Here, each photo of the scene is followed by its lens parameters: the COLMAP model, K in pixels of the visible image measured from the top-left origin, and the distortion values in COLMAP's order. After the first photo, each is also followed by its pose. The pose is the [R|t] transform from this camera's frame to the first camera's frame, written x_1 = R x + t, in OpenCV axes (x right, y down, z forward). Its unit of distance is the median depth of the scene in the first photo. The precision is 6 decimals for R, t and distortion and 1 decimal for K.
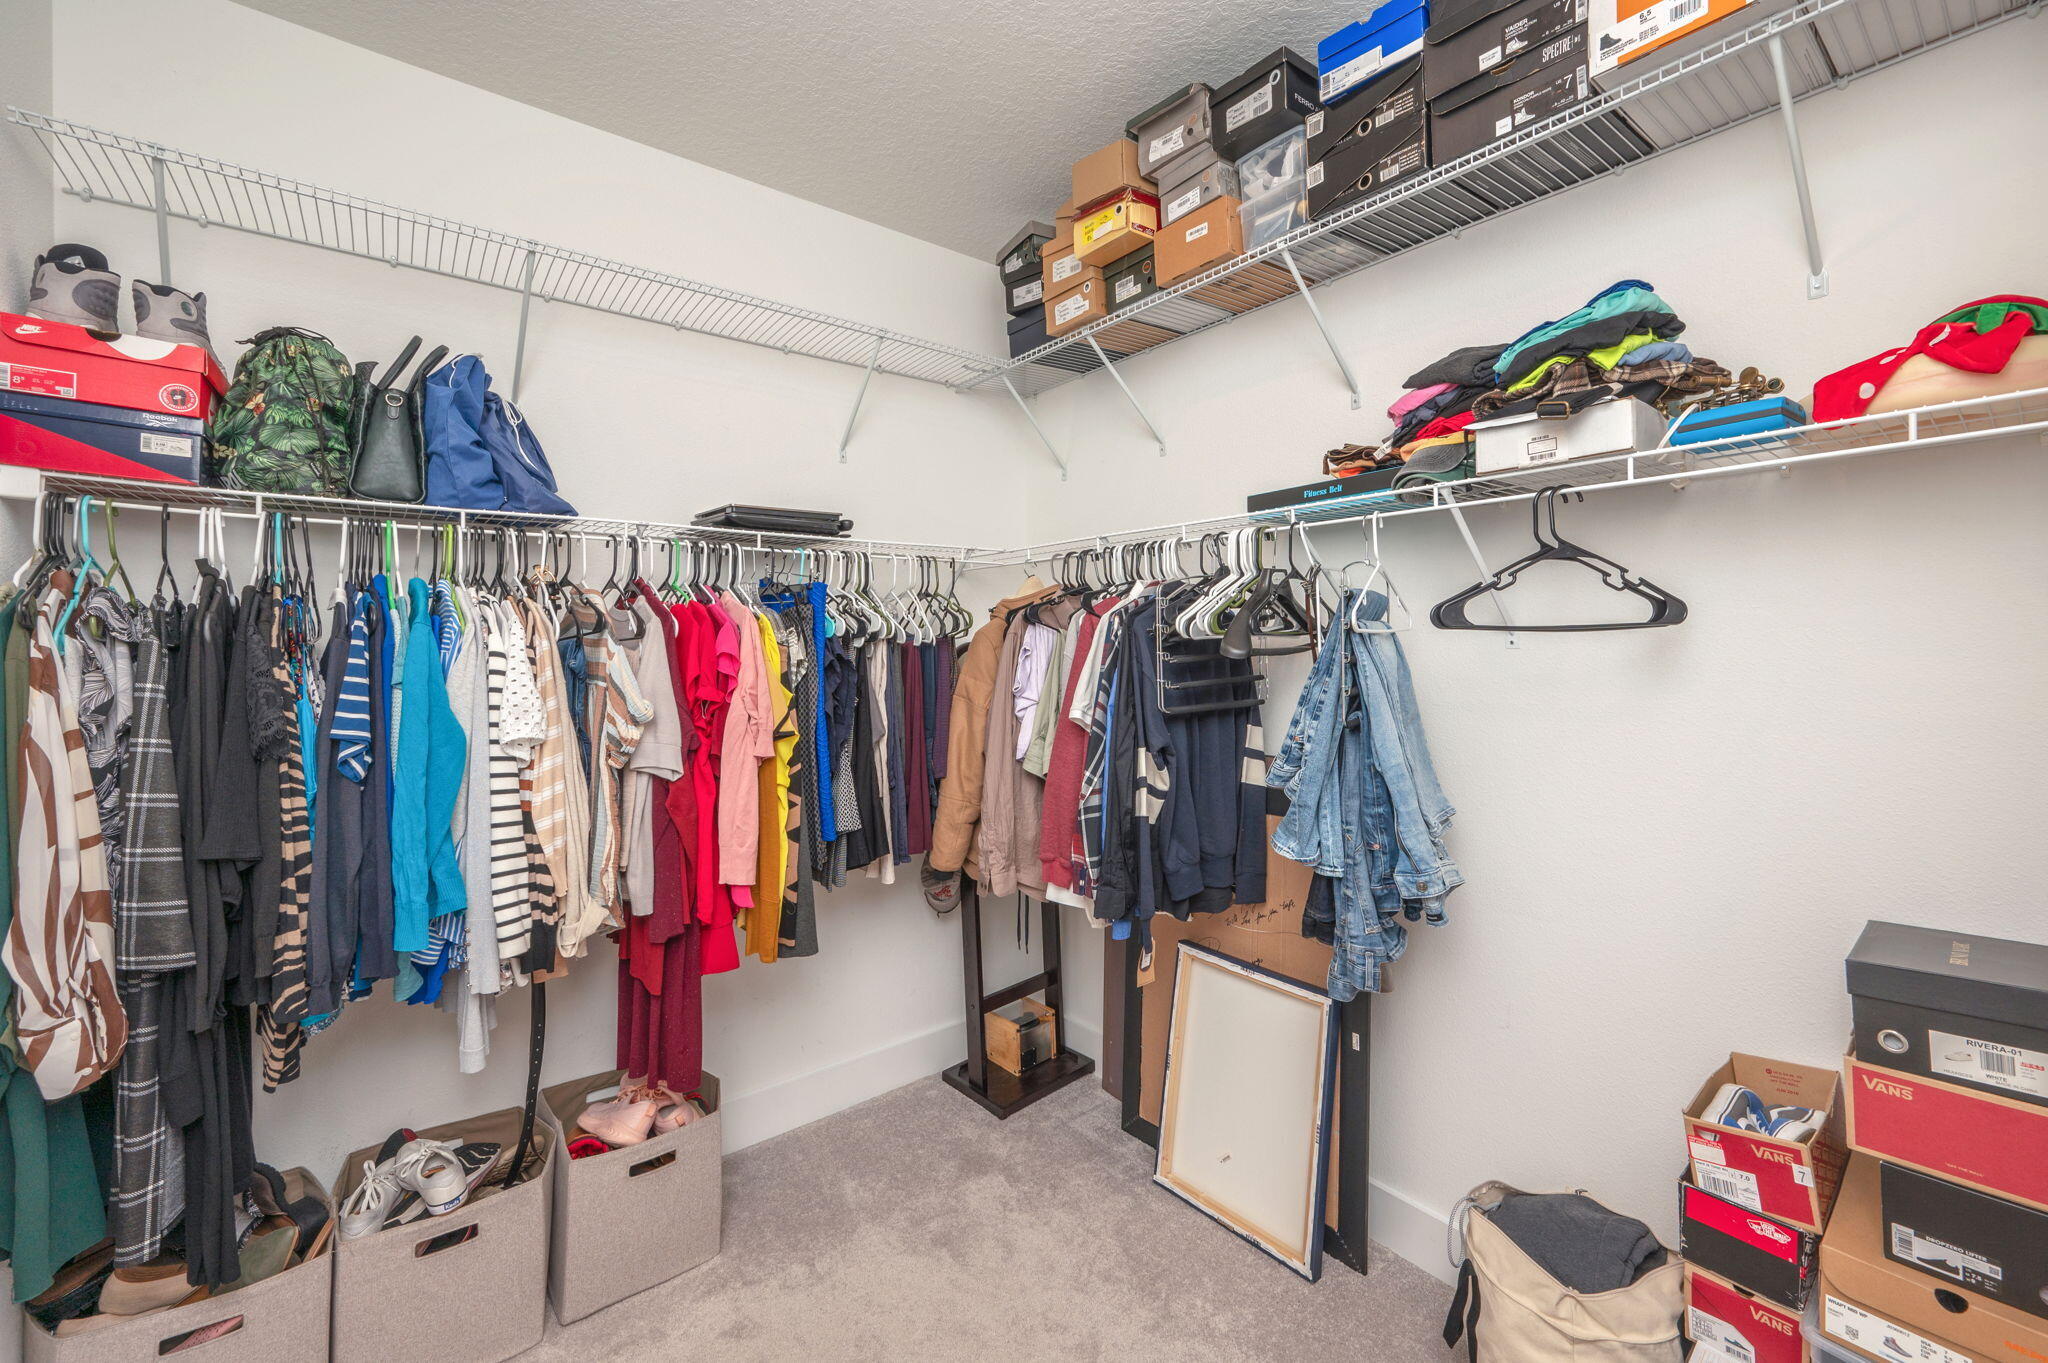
lens RADIAL K [[834.0, 0, 1033.5], [0, 834.0, 646.1], [0, 0, 1]] dist [0.001503, 0.000159]
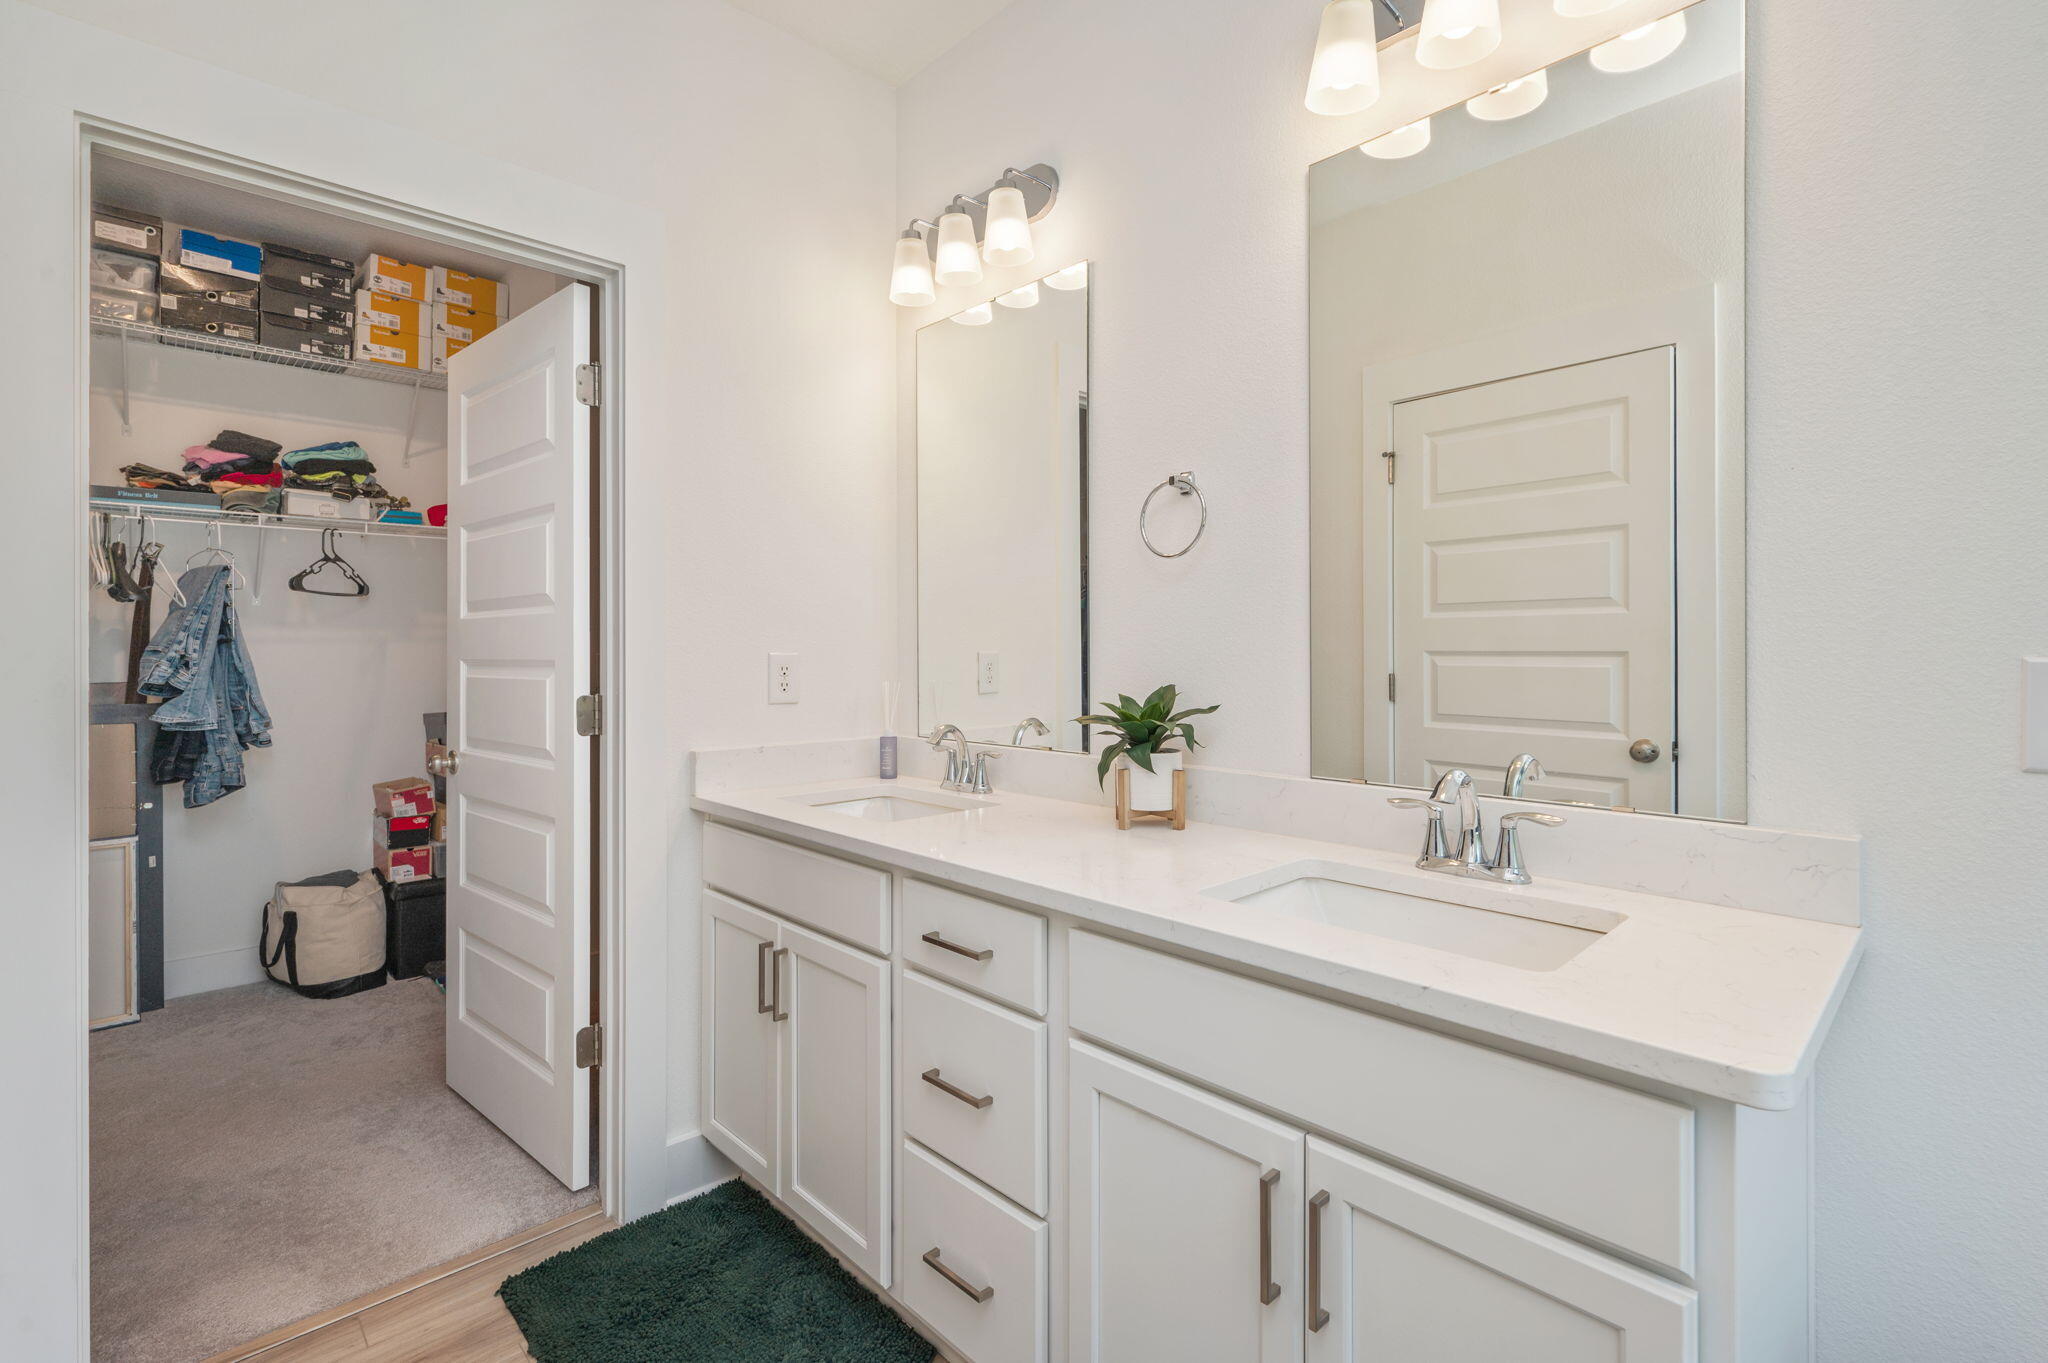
lens RADIAL K [[928.9, 0, 1036.3], [0, 928.9, 642.3], [0, 0, 1]] dist [0.001371, 0.000127]
pose [[-0.099131, 0.020320, 0.994867, -1.944136], [0.007363, 0.999779, -0.019687, 0.164151], [-0.995047, 0.005374, -0.099259, -0.577512]]
